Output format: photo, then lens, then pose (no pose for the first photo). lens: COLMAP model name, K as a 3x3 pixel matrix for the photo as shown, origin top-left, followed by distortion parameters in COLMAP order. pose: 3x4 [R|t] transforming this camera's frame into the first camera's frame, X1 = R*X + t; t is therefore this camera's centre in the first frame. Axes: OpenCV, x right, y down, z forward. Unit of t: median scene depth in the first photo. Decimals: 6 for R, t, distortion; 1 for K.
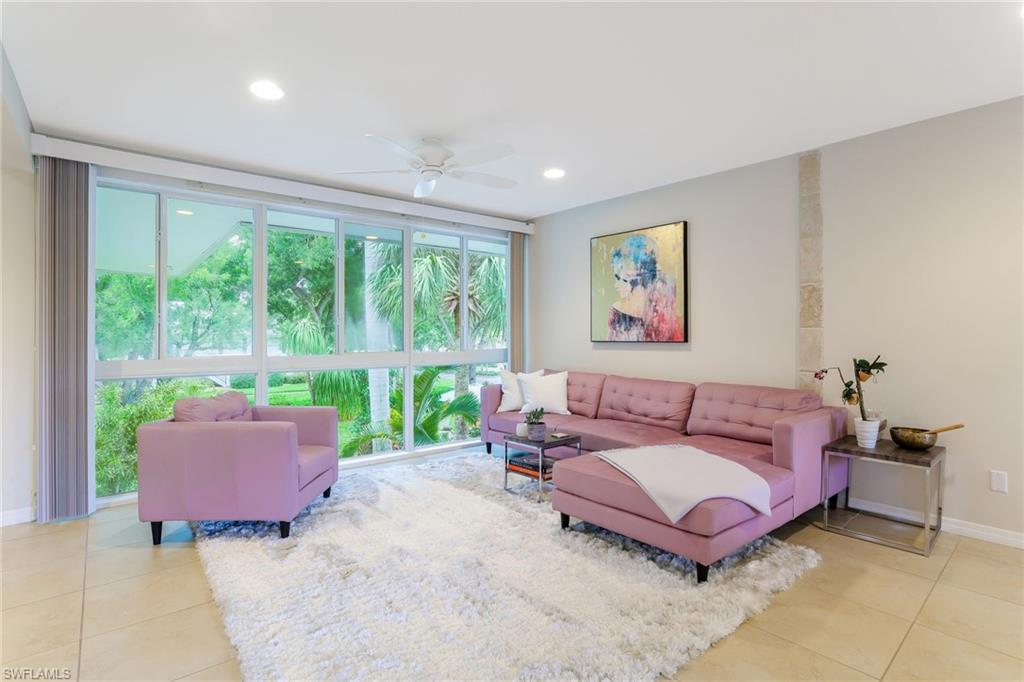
lens RADIAL K [[504.5, 0, 518.7], [0, 504.5, 342.2], [0, 0, 1]] dist [-0.057709, 0.019896]
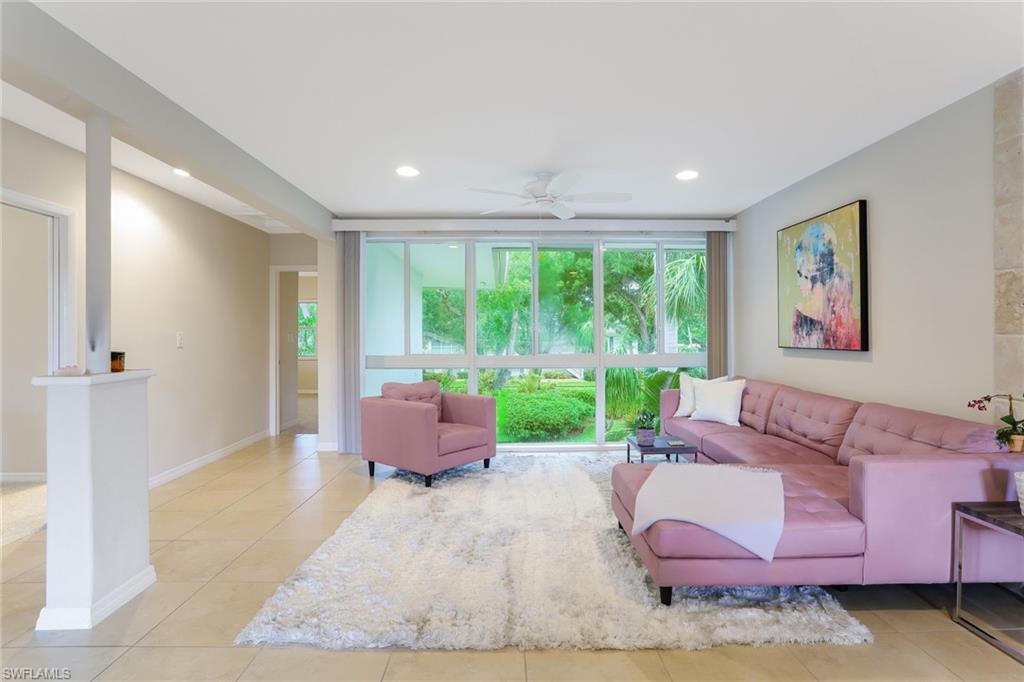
lens RADIAL K [[504.5, 0, 522.2], [0, 504.5, 340.0], [0, 0, 1]] dist [-0.057709, 0.019896]
pose [[0.780631, 0.006819, -0.624955, 0.381447], [-0.007006, 0.999973, 0.002159, -0.014575], [0.624953, 0.002693, 0.780657, 0.040328]]
